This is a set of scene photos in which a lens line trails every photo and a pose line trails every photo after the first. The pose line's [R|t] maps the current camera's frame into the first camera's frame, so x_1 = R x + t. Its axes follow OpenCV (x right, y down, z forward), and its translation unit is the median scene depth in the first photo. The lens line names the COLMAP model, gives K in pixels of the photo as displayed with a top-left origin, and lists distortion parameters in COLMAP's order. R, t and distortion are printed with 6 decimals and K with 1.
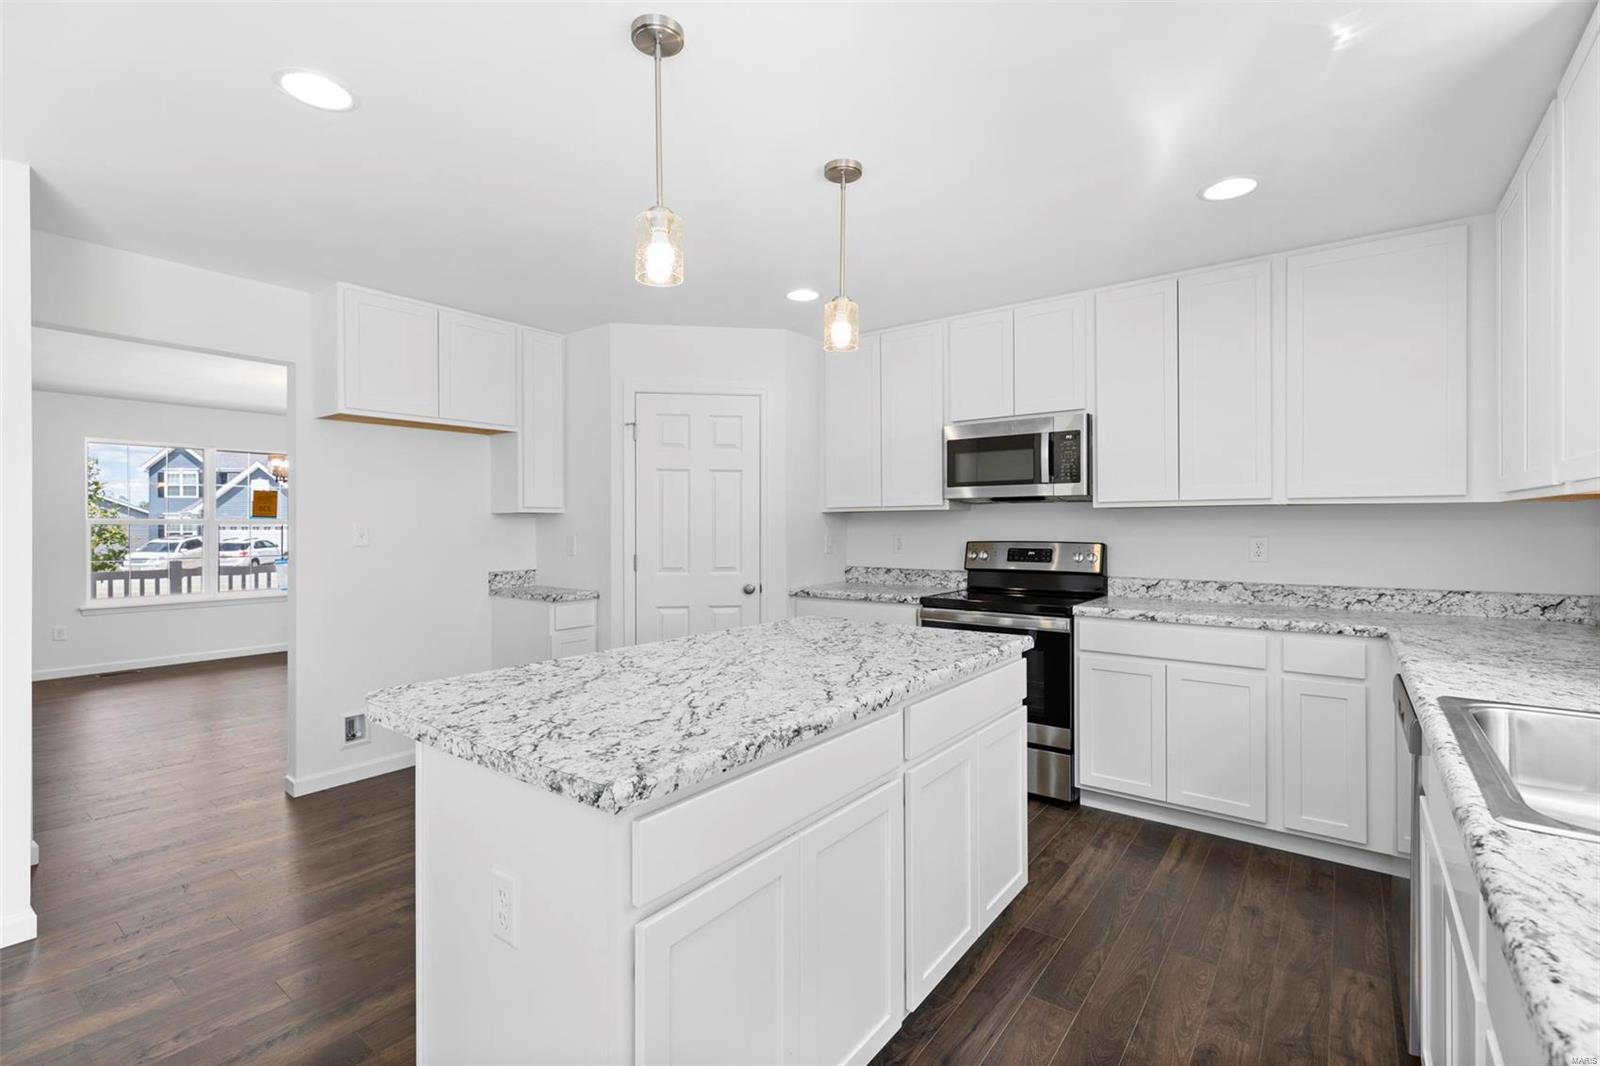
lens RADIAL K [[716.9, 0, 799.9], [0, 716.9, 528.7], [0, 0, 1]] dist [0.003860, -0.000529]
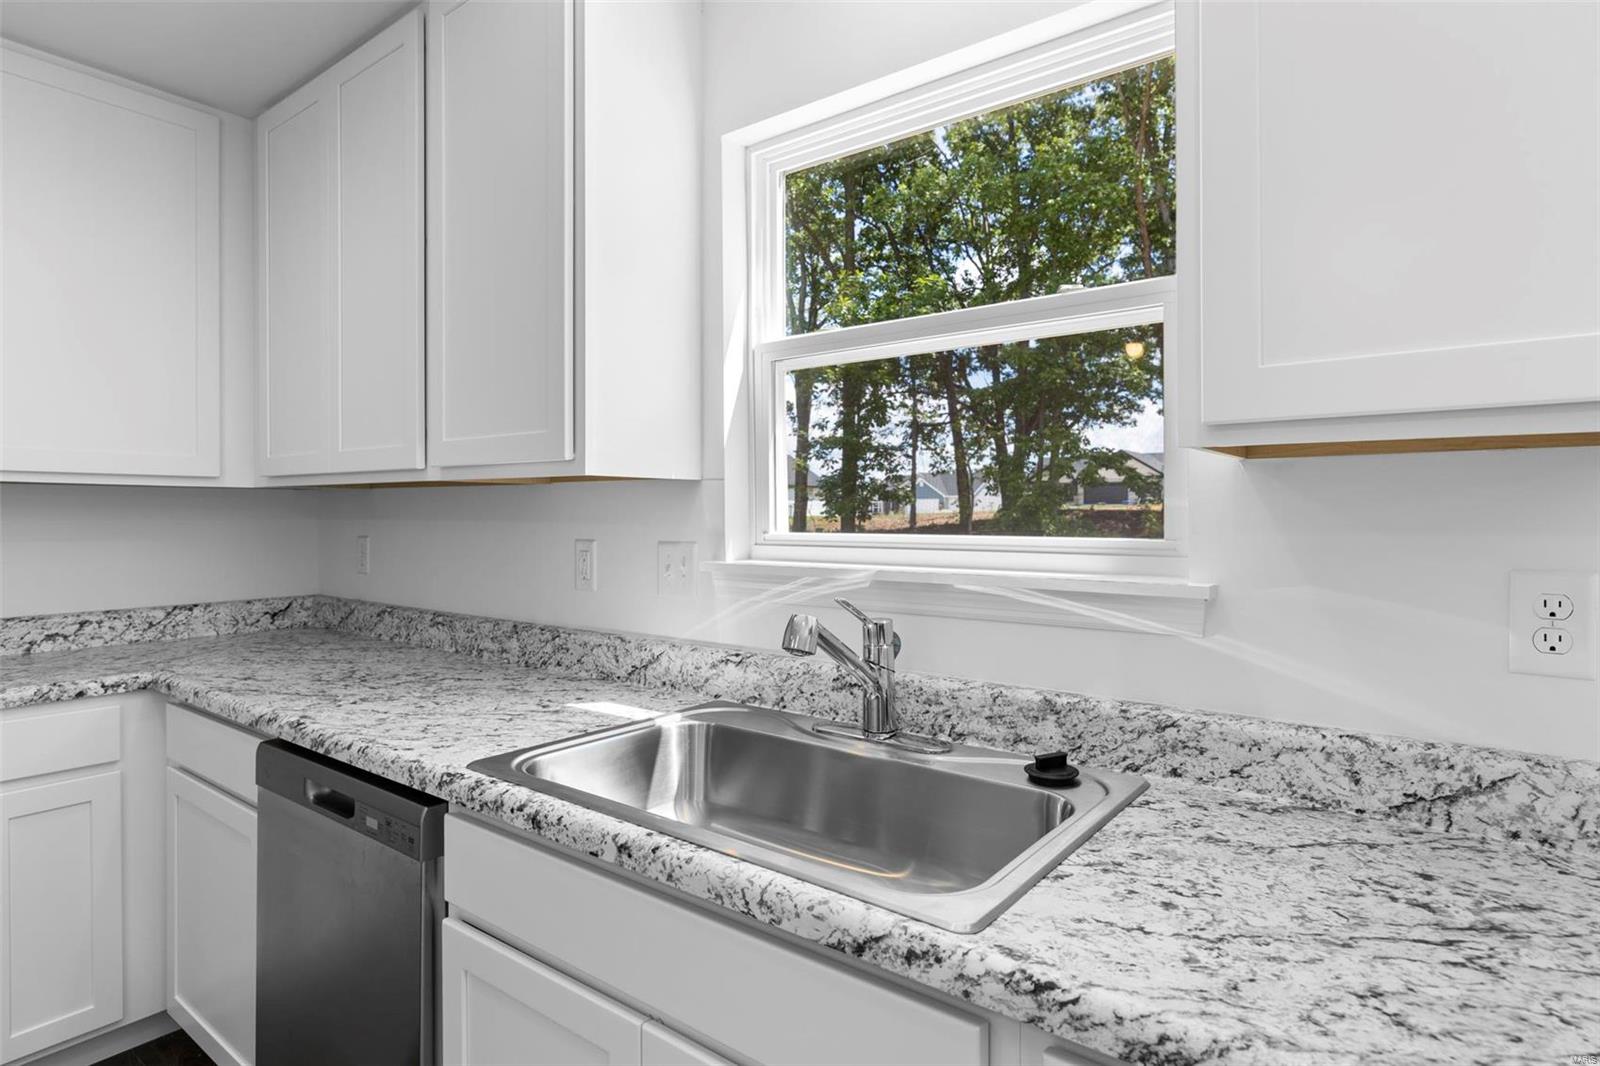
lens RADIAL K [[851.4, 0, 796.2], [0, 851.4, 514.4], [0, 0, 1]] dist [0.001282, 0.000137]
pose [[0.012140, 0.000883, 0.999926, 0.031009], [0.005799, 0.999983, -0.000953, -0.002861], [-0.999909, 0.005811, 0.012135, 0.299843]]
